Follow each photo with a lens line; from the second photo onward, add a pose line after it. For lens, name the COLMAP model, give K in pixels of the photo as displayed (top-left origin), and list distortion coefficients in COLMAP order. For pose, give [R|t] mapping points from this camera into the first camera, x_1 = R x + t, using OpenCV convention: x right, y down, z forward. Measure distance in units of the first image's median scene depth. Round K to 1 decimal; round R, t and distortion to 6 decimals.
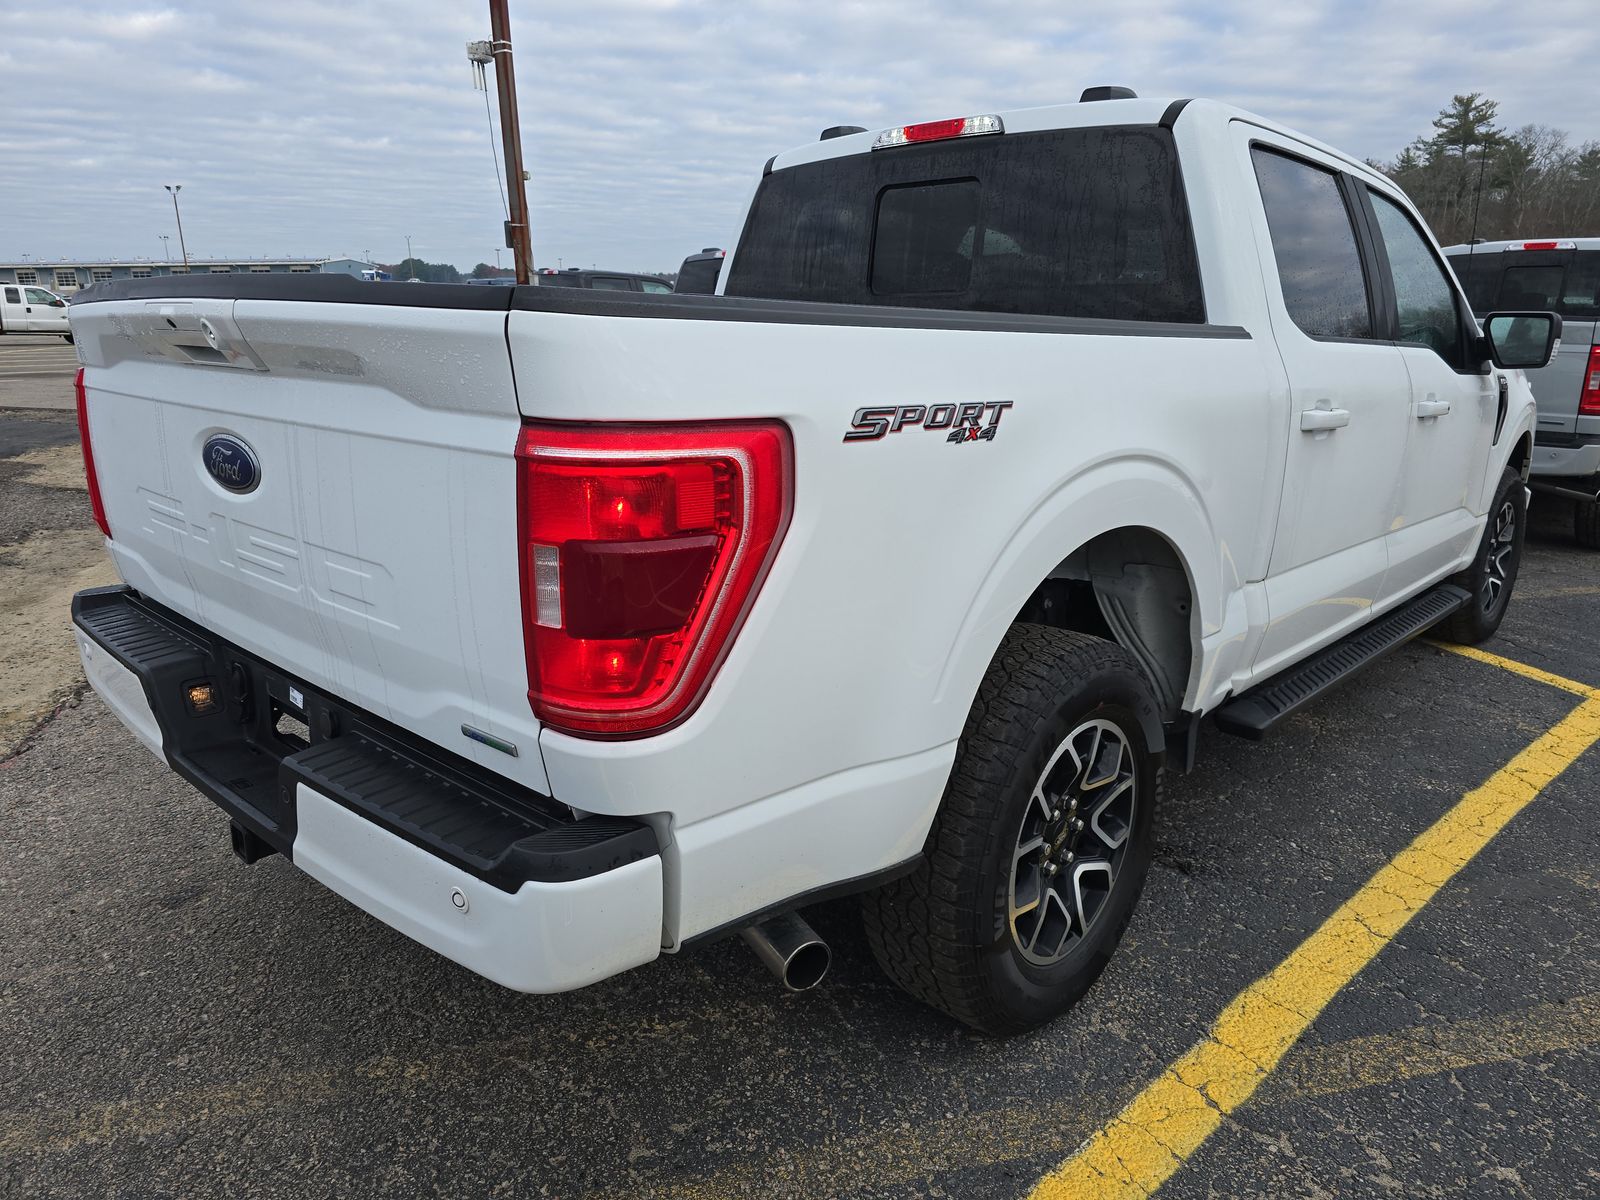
lens RADIAL K [[1087.5, 0, 800.0], [0, 1087.5, 600.0], [0, 0, 1]] dist [0.055233, -0.047827]
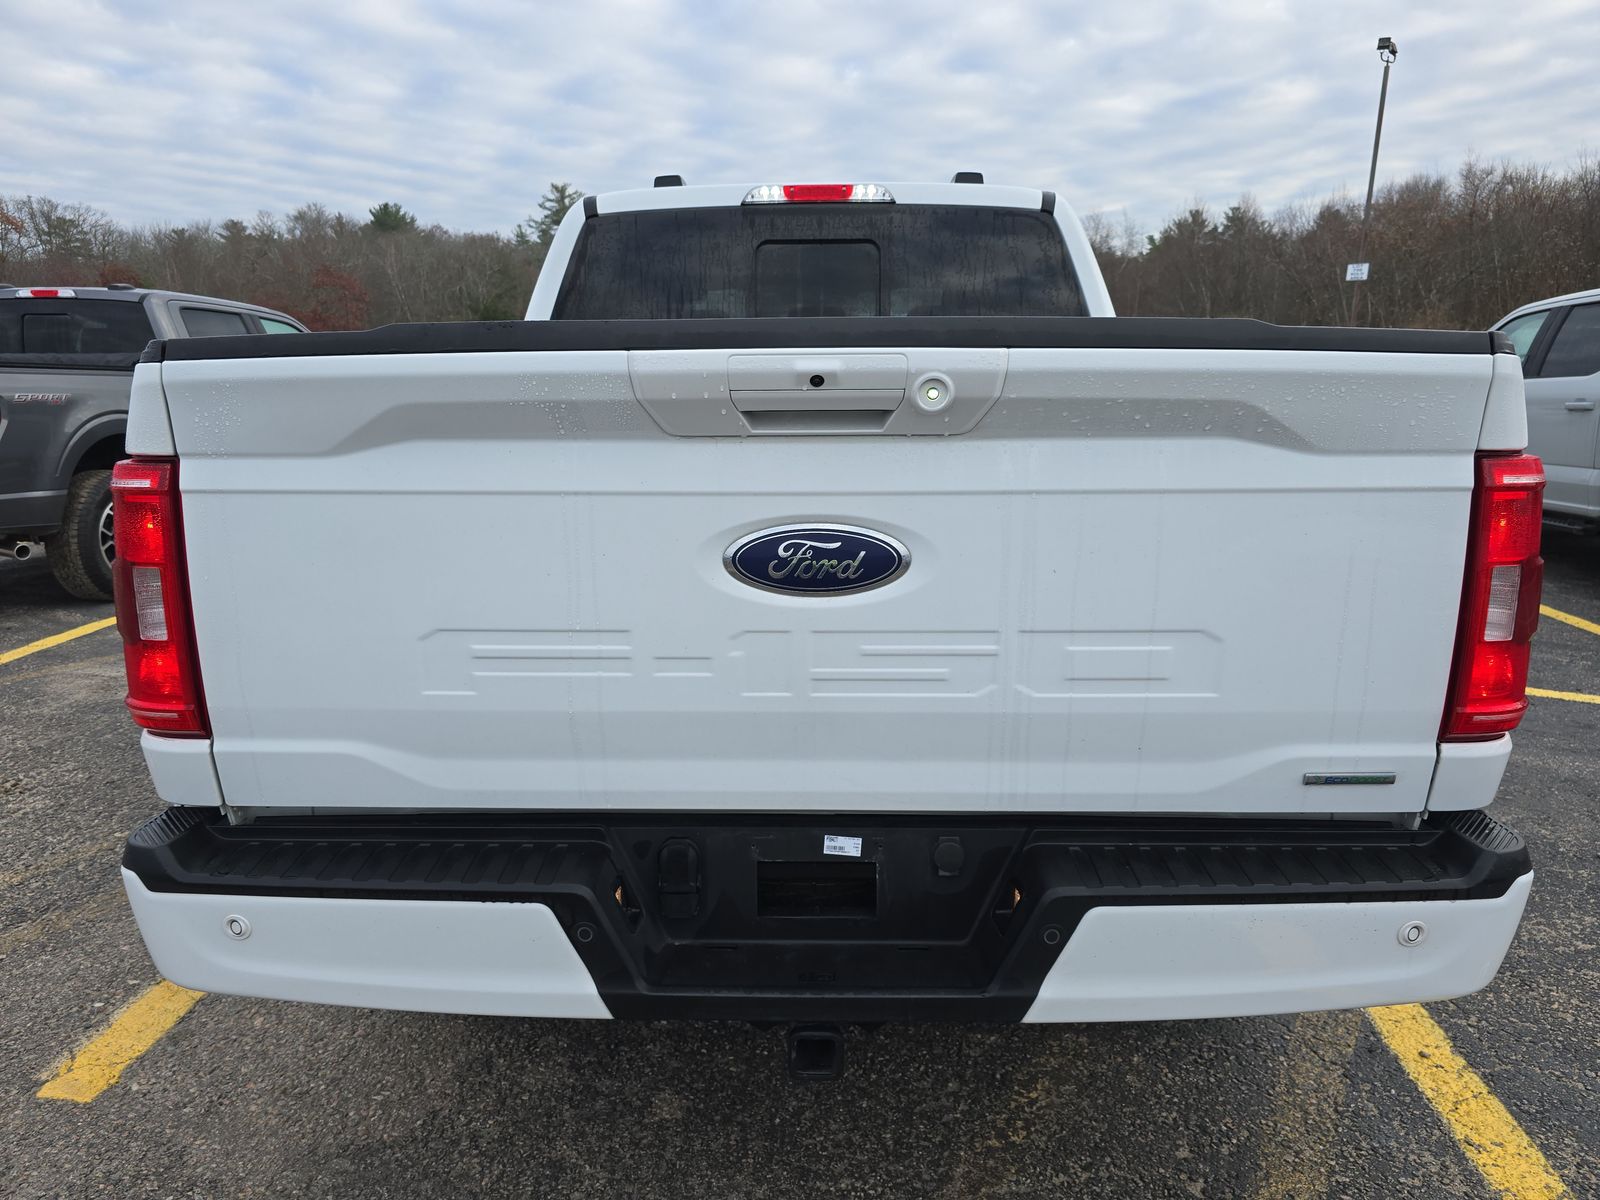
lens RADIAL K [[1087.5, 0, 800.0], [0, 1087.5, 600.0], [0, 0, 1]] dist [0.055233, -0.047827]
pose [[0.741761, -0.144937, 0.654816, -0.608611], [0.176513, 0.984136, 0.017879, -0.065939], [-0.647019, 0.102322, 0.755577, 0.255967]]
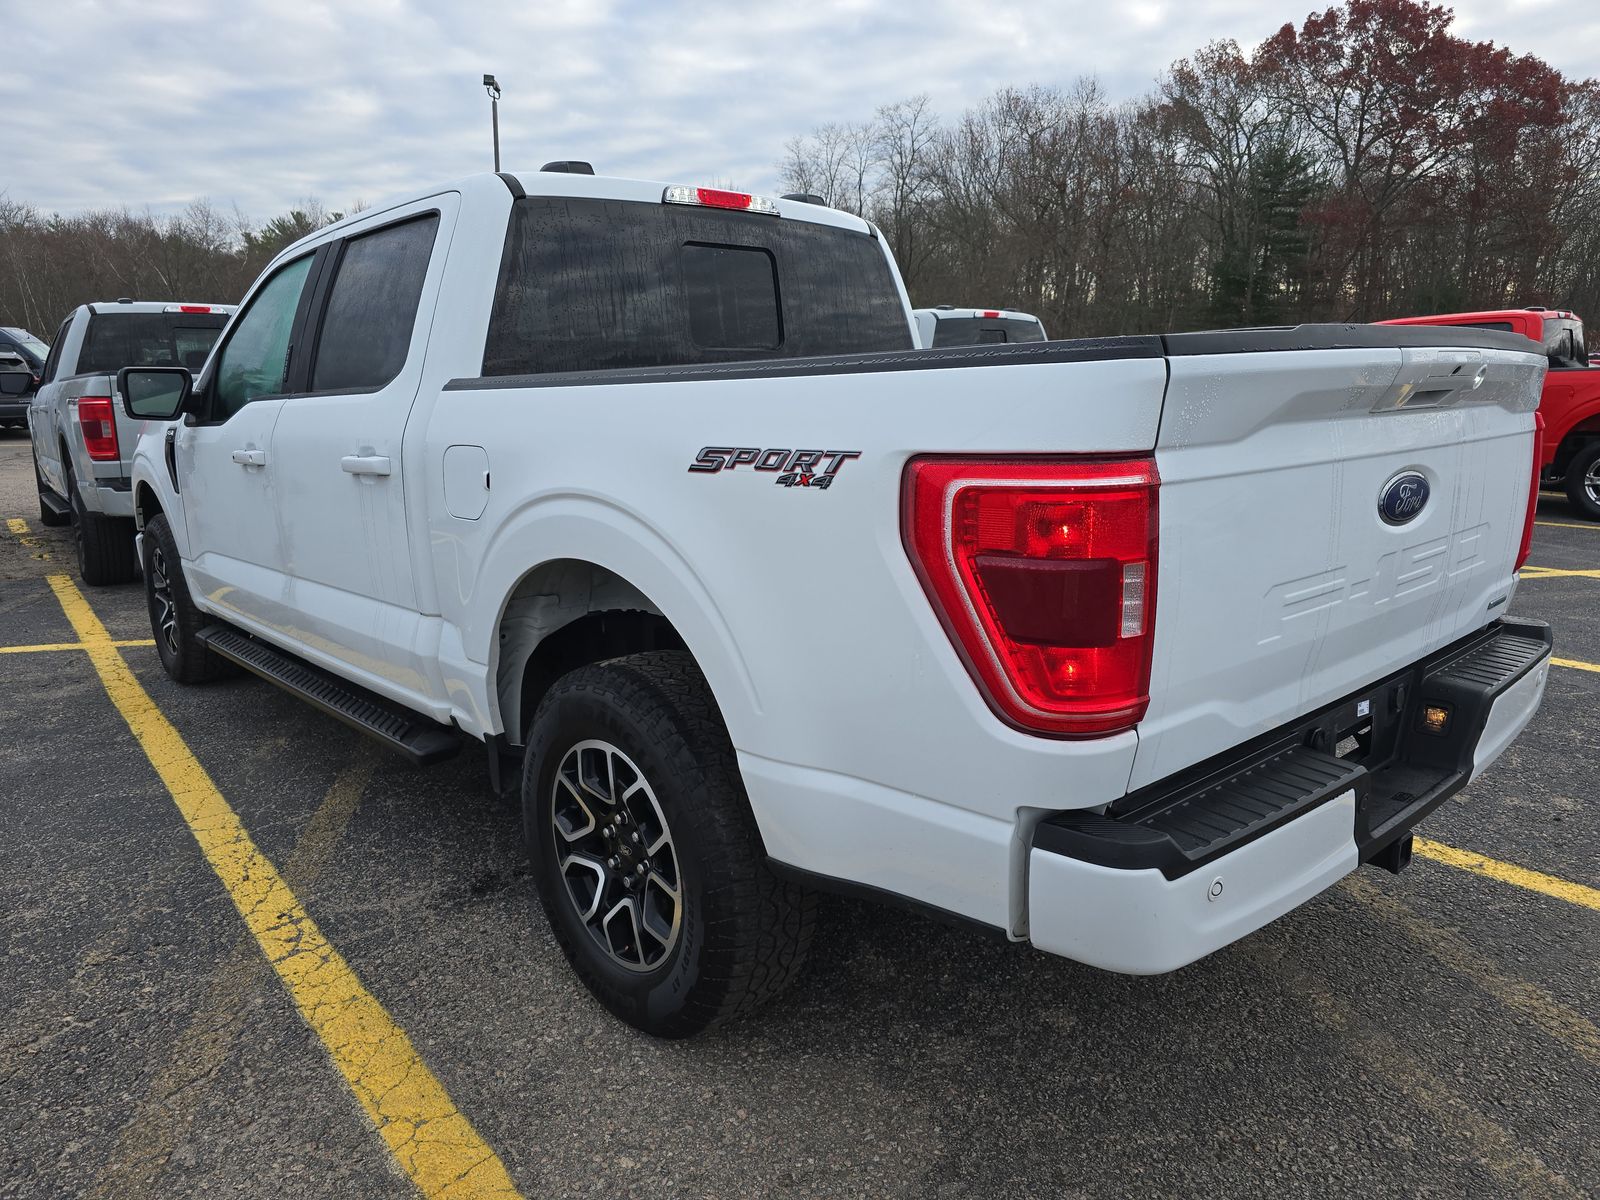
lens RADIAL K [[1073.6, 0, 800.0], [0, 1073.6, 600.0], [0, 0, 1]] dist [0.071664, -0.056396]
pose [[0.075322, -0.210198, 0.974753, -0.961865], [0.258172, 0.948309, 0.184546, -0.224311], [-0.963158, 0.237753, 0.125696, 0.860997]]
